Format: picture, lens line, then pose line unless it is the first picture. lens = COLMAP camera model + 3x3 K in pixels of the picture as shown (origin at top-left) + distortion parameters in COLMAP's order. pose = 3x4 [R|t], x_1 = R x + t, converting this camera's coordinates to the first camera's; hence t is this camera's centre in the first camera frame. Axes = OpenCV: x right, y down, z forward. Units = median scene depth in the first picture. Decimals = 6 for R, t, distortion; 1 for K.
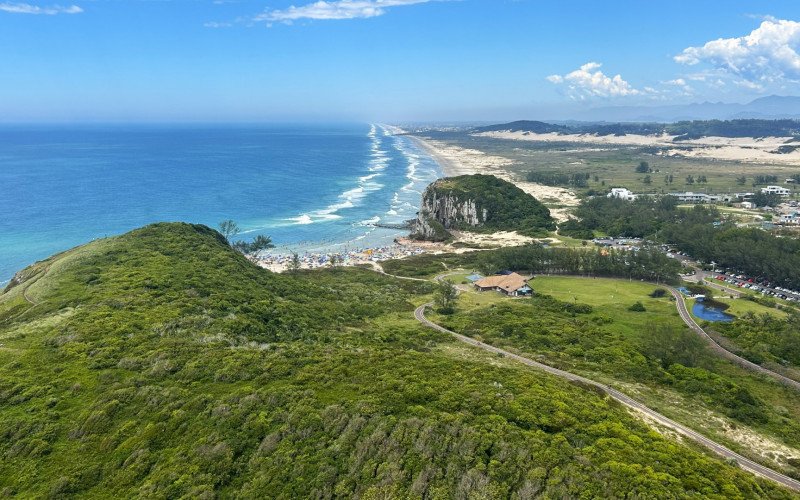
lens RADIAL K [[791.2, 0, 397.7], [0, 791.2, 232.1], [0, 0, 1]] dist [0.012439, -0.020773]
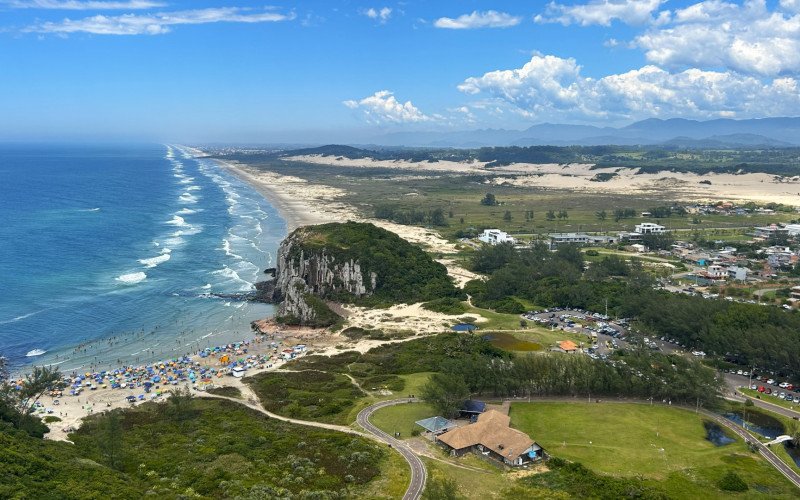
lens RADIAL K [[725.9, 0, 388.6], [0, 725.9, 228.9], [0, 0, 1]] dist [0.188649, -0.369368]
pose [[0.963113, -0.019101, 0.268420, -0.034354], [0.024570, 0.999553, -0.017030, -0.034337], [-0.267975, 0.022997, 0.963151, 0.200390]]
